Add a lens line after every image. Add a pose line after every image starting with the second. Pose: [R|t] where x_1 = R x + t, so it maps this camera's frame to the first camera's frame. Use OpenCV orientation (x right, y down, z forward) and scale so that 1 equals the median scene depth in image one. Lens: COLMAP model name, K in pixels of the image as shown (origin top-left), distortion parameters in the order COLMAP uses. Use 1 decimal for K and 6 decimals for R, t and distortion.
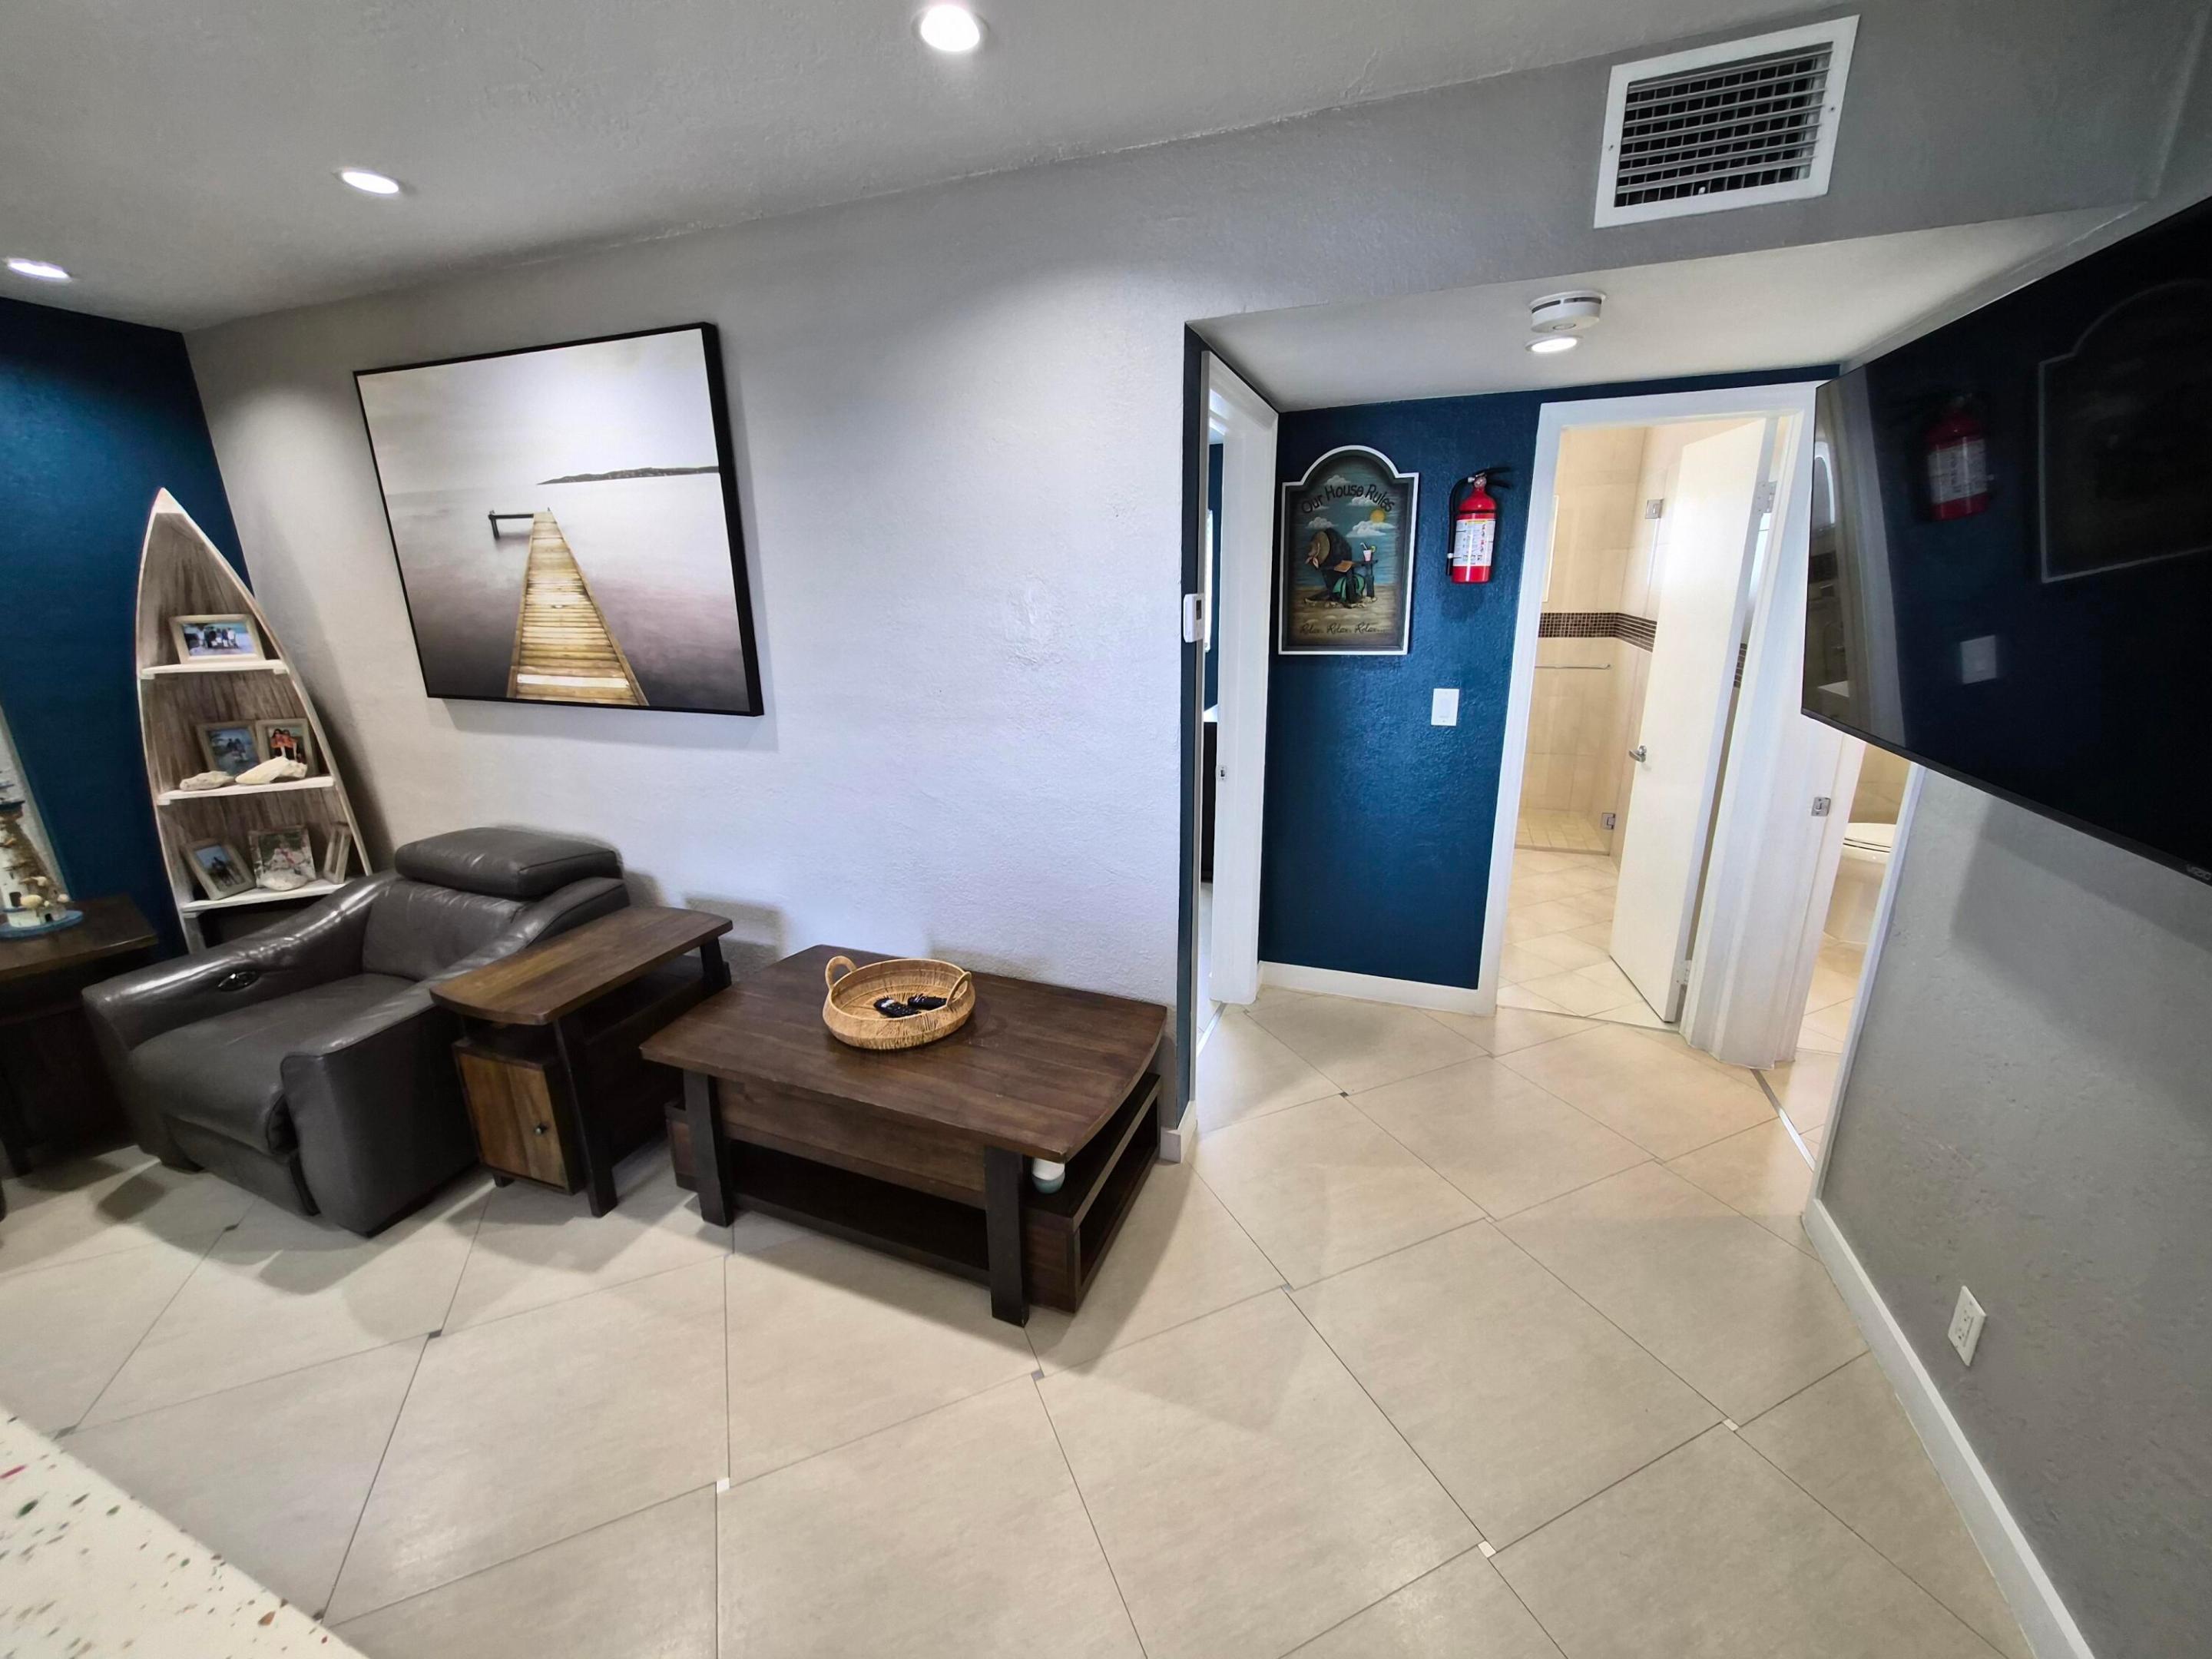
lens RADIAL K [[865.8, 0, 1099.5], [0, 865.8, 820.7], [0, 0, 1]] dist [0.001259, 0.000654]
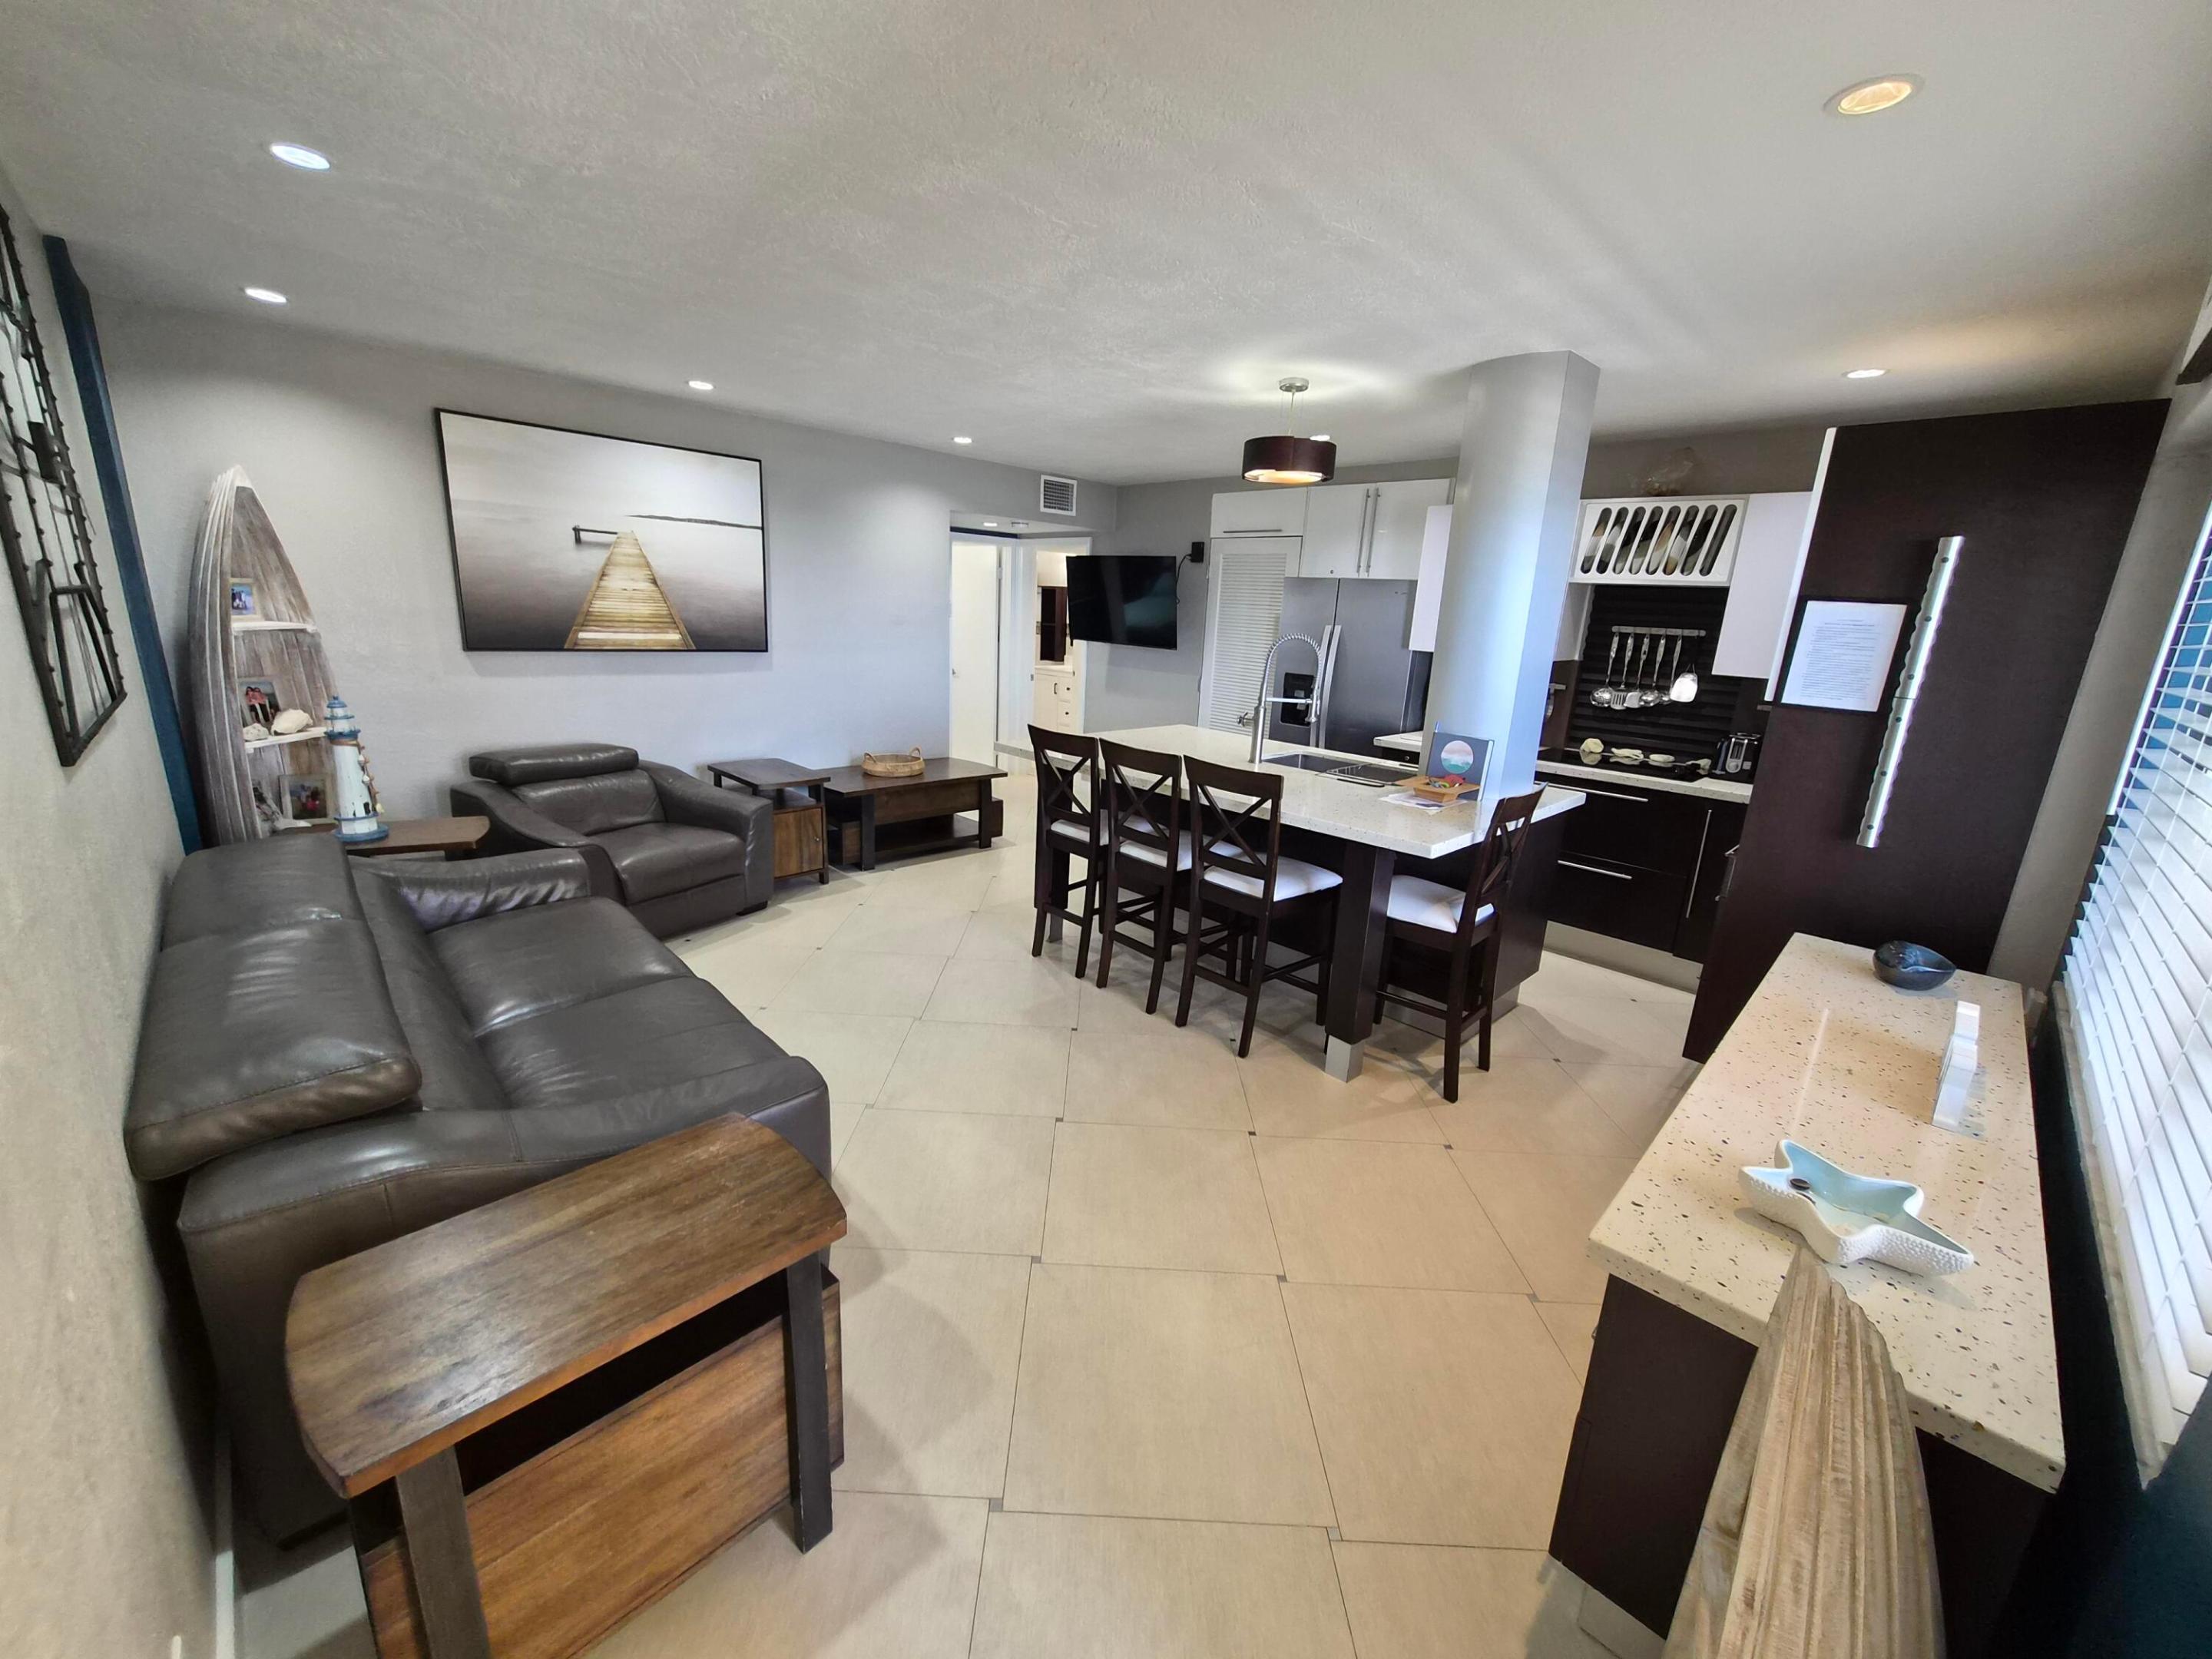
lens RADIAL K [[865.8, 0, 1105.4], [0, 865.8, 824.4], [0, 0, 1]] dist [0.001259, 0.000654]
pose [[0.403947, -0.191602, 0.894492, -1.801898], [0.192782, 0.973689, 0.121507, 0.157261], [-0.894238, 0.123360, 0.430256, -0.447055]]
